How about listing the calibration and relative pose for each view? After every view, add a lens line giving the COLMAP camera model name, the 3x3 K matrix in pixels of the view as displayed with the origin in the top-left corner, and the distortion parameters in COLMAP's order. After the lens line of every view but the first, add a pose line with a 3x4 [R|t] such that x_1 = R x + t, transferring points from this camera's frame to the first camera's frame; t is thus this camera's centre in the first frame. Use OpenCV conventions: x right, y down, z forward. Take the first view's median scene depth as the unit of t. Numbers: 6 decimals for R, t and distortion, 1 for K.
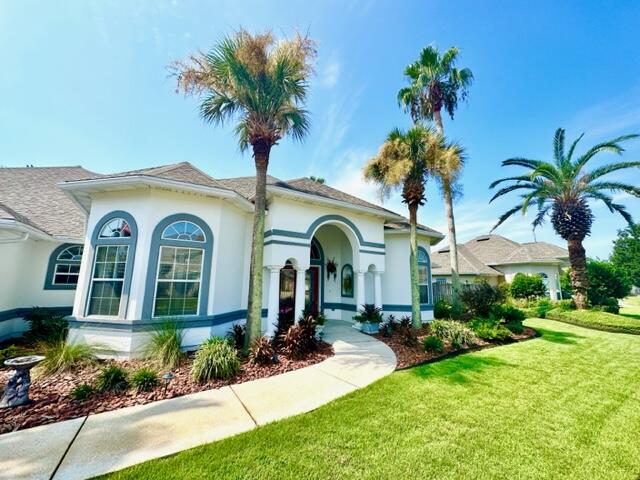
lens RADIAL K [[254.9, 0, 320.2], [0, 254.9, 237.8], [0, 0, 1]] dist [-0.000889, 0.000594]
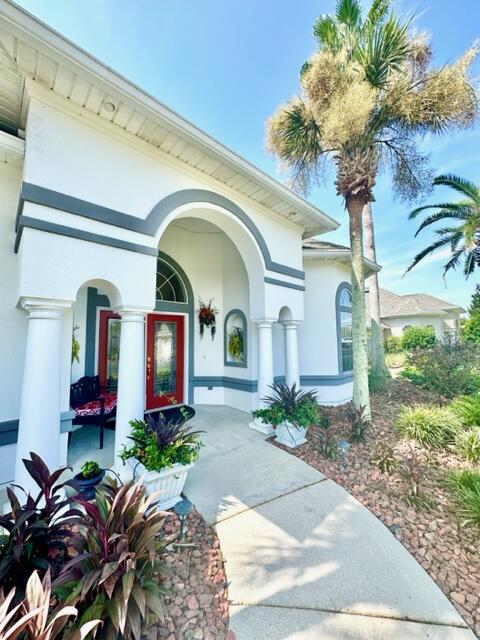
lens RADIAL K [[254.9, 0, 244.8], [0, 254.9, 317.2], [0, 0, 1]] dist [-0.000889, 0.000594]
pose [[0.979352, -0.005763, 0.202079, 0.011527], [-0.011732, 0.996288, 0.085274, 0.070407], [-0.201820, -0.085884, 0.975650, 0.428227]]
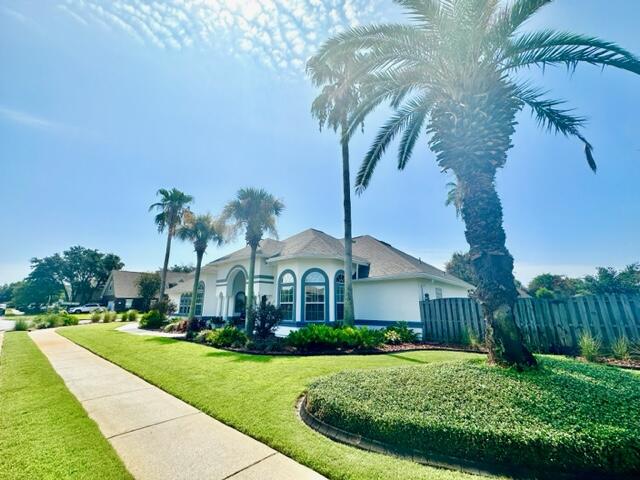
lens RADIAL K [[254.9, 0, 321.3], [0, 254.9, 242.8], [0, 0, 1]] dist [-0.000889, 0.000594]
pose [[0.290628, -0.229160, -0.928989, 1.601541], [0.163343, 0.968528, -0.187812, 0.158247], [0.942791, -0.097160, 0.318913, 0.819914]]
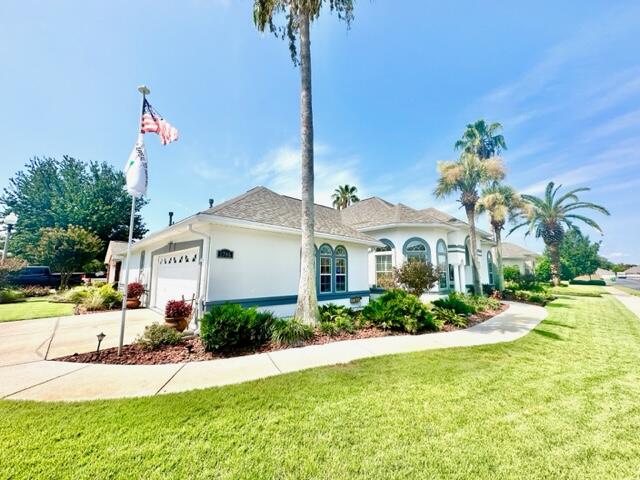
lens RADIAL K [[254.9, 0, 317.3], [0, 254.9, 234.6], [0, 0, 1]] dist [-0.000889, 0.000594]
pose [[0.982215, 0.027112, 0.185792, -1.074188], [-0.033784, 0.998889, 0.032840, -0.089807], [-0.184696, -0.038533, 0.982040, -0.469179]]
